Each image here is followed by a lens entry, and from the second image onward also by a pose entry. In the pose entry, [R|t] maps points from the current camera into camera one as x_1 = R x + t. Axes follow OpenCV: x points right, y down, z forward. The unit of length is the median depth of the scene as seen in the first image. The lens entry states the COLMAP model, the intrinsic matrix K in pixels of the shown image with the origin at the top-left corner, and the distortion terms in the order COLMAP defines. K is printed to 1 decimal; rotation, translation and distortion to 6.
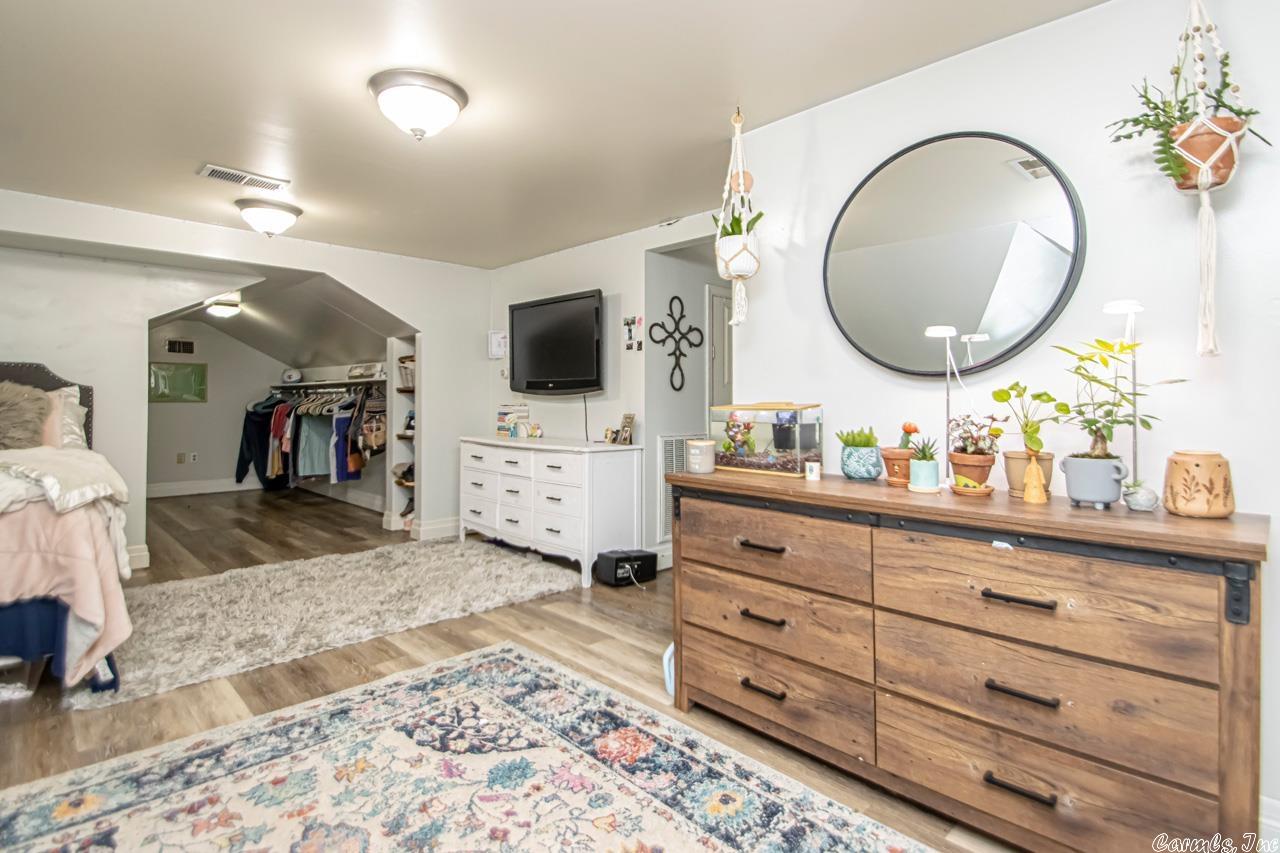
lens RADIAL K [[651.8, 0, 639.9], [0, 651.8, 392.7], [0, 0, 1]] dist [0.020412, -0.019441]
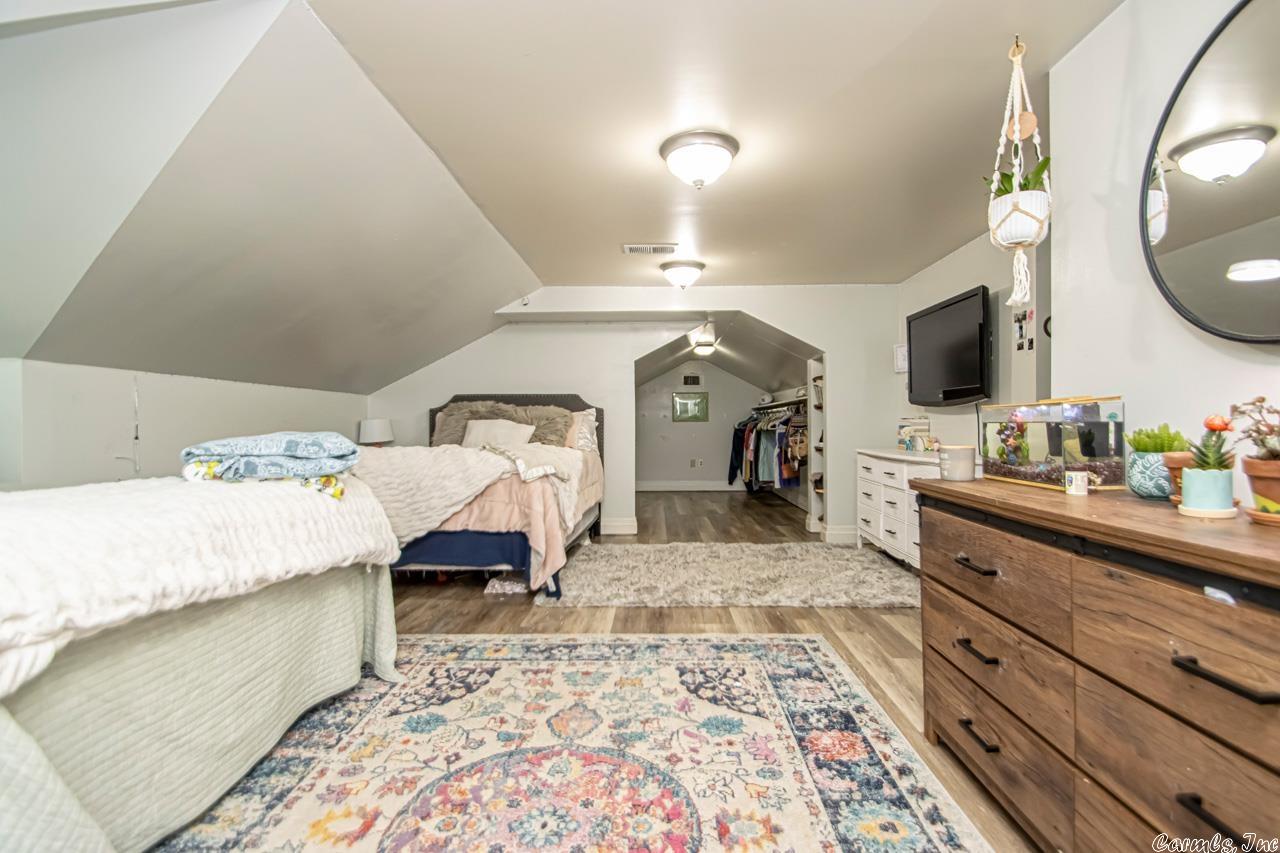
lens RADIAL K [[614.0, 0, 635.7], [0, 614.0, 427.8], [0, 0, 1]] dist [0.011381, -0.010258]
pose [[0.699205, -0.003716, -0.714912, 0.382030], [0.016577, 0.999802, 0.011017, 0.035452], [0.714729, -0.019554, 0.699128, 0.118565]]
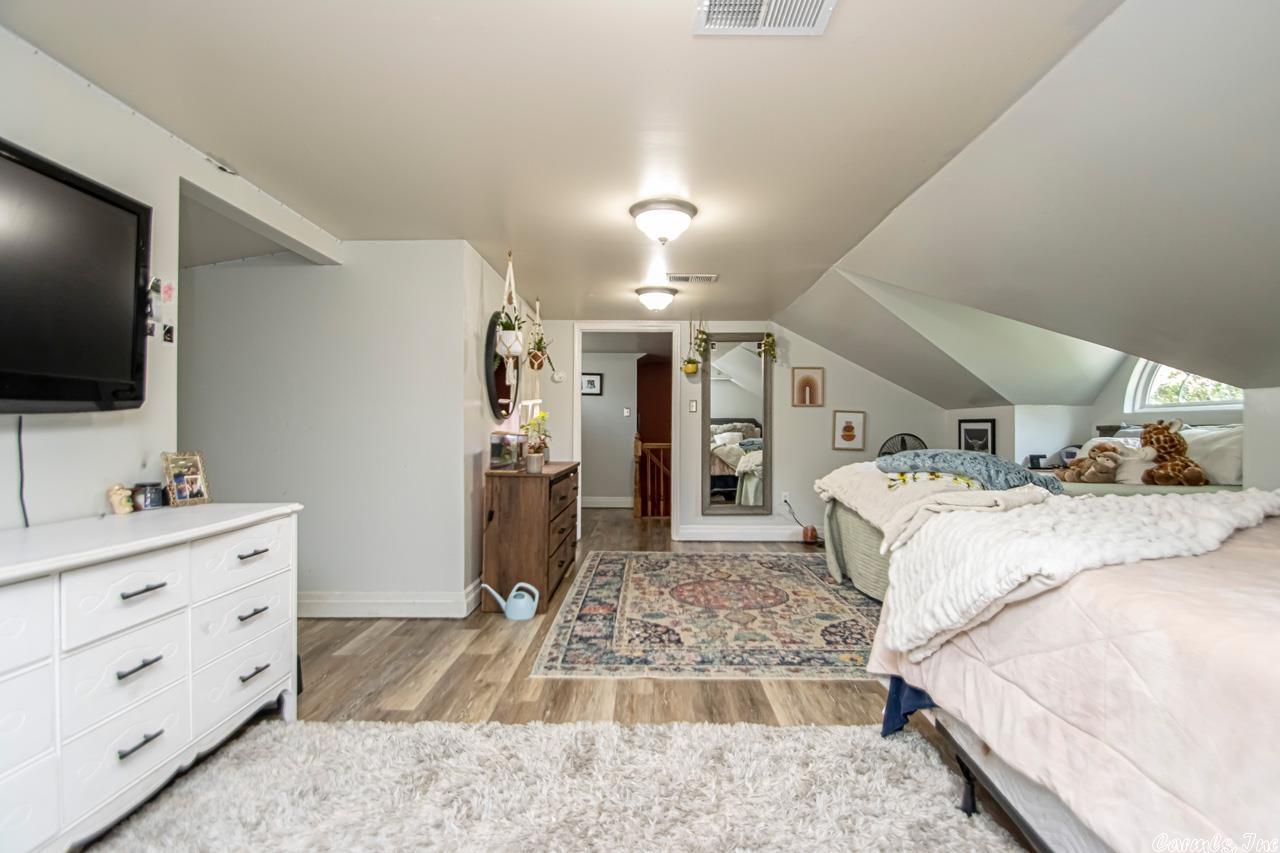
lens RADIAL K [[614.0, 0, 634.6], [0, 614.0, 429.8], [0, 0, 1]] dist [0.011381, -0.010258]
pose [[-0.711685, -0.003544, 0.702490, -1.199716], [-0.014174, 0.999856, -0.009315, 0.021708], [-0.702356, -0.016586, -0.711633, 1.944669]]
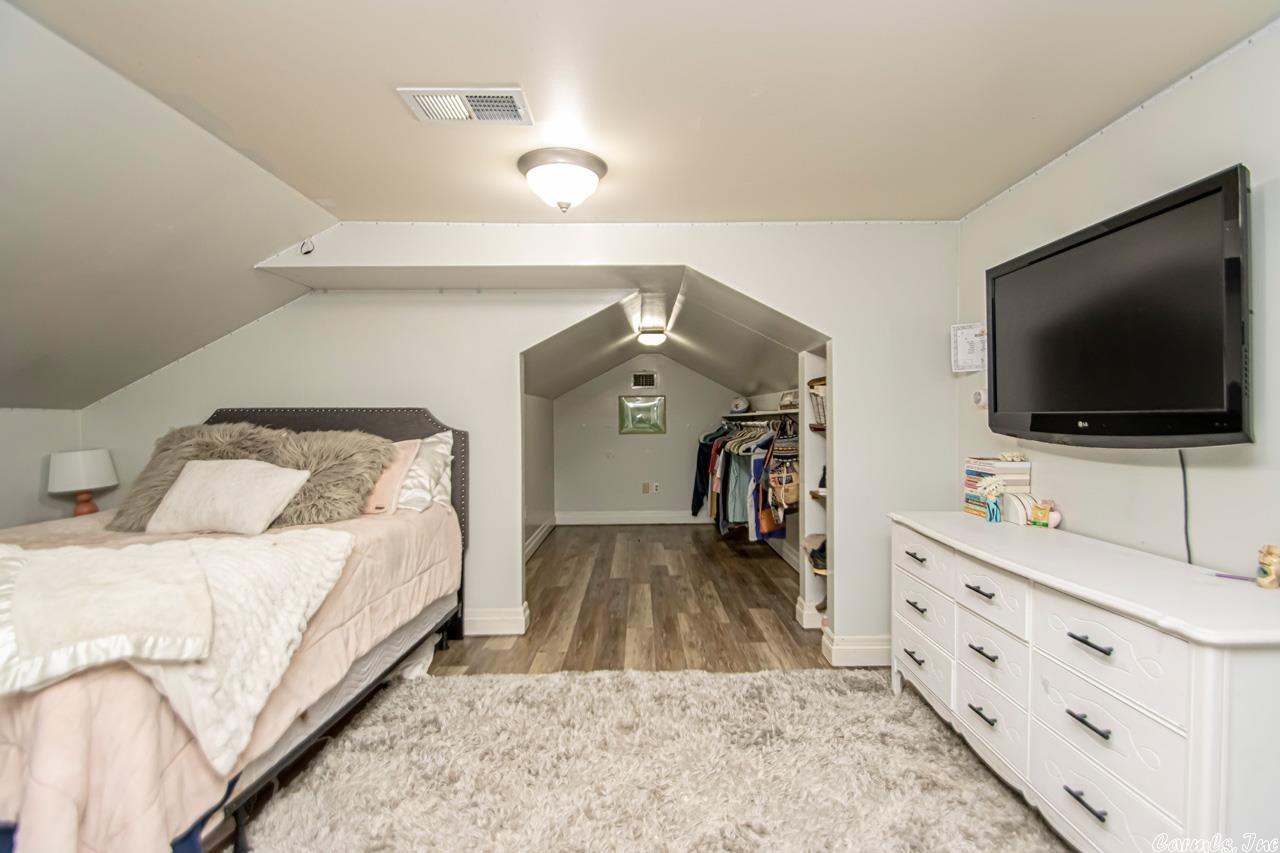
lens RADIAL K [[614.0, 0, 633.5], [0, 614.0, 428.6], [0, 0, 1]] dist [0.011381, -0.010258]
pose [[0.716678, 0.001829, -0.697402, -0.121647], [0.018264, 0.999604, 0.021390, -0.046320], [0.697165, -0.028068, 0.716361, 0.943589]]
